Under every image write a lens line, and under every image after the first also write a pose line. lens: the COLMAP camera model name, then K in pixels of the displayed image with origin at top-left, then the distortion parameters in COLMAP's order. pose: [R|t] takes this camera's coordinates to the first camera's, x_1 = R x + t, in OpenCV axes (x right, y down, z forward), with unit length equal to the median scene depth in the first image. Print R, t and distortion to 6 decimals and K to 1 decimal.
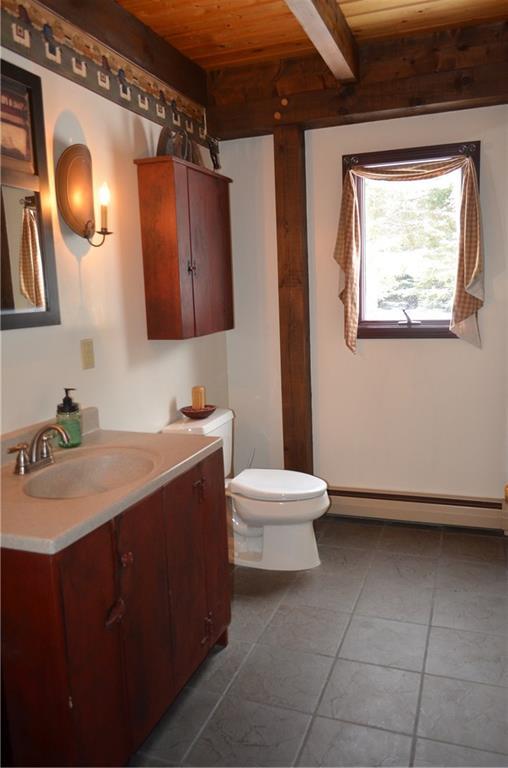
lens RADIAL K [[595.5, 0, 265.4], [0, 595.5, 375.9], [0, 0, 1]] dist [-0.008826, 0.003906]
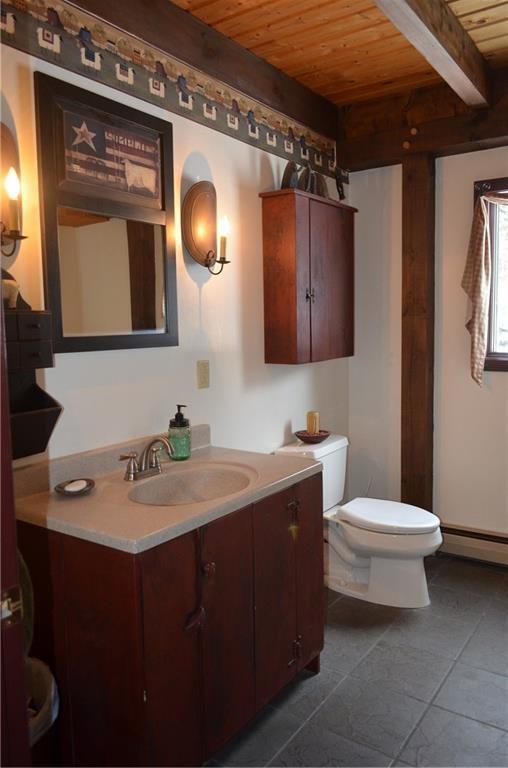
lens RADIAL K [[595.5, 0, 265.4], [0, 595.5, 375.9], [0, 0, 1]] dist [-0.008826, 0.003906]
pose [[0.968491, 0.041675, -0.245537, 0.055178], [-0.053006, 0.997804, -0.039721, 0.002178], [0.243342, 0.051485, 0.968573, -0.006575]]
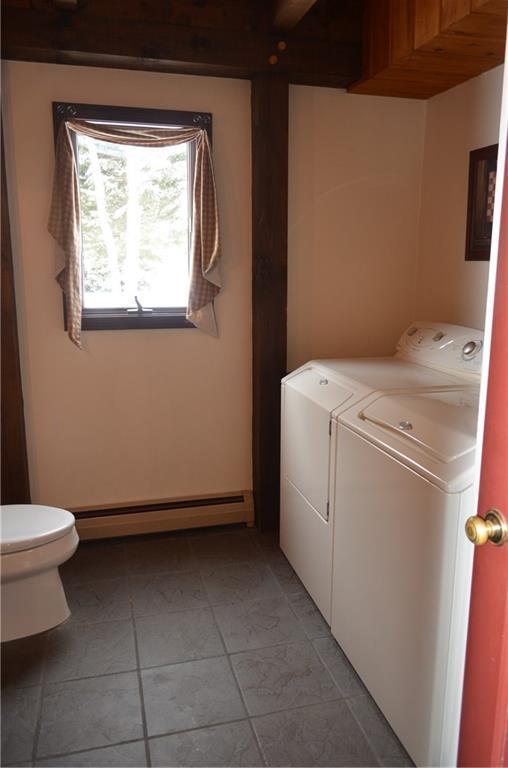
lens RADIAL K [[595.5, 0, 265.4], [0, 595.5, 375.9], [0, 0, 1]] dist [-0.008826, 0.003906]
pose [[0.820201, -0.069462, 0.567843, -0.124531], [0.048067, 0.997459, 0.052585, -0.034343], [-0.570053, -0.015836, 0.821455, 0.191194]]
